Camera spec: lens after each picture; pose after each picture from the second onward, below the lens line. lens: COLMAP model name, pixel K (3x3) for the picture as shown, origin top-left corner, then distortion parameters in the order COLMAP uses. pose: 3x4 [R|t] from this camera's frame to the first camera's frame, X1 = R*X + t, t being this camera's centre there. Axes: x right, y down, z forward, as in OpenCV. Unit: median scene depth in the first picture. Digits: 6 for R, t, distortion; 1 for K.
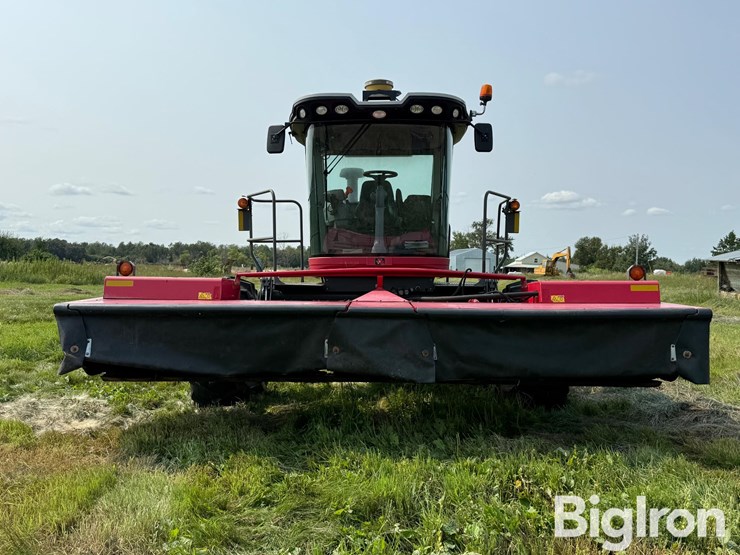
lens RADIAL K [[735.0, 0, 370.0], [0, 735.0, 277.5], [0, 0, 1]] dist [0.170607, -0.359360]
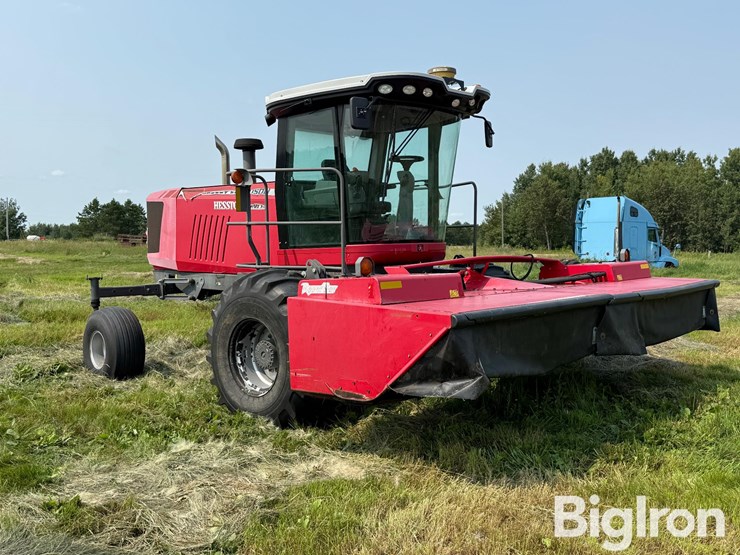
lens RADIAL K [[735.0, 0, 370.0], [0, 735.0, 277.5], [0, 0, 1]] dist [0.170607, -0.359360]
pose [[0.684176, -0.048967, 0.727671, -0.662122], [0.014904, 0.998474, 0.053178, -0.031360], [-0.729165, -0.025538, 0.683862, 0.308692]]
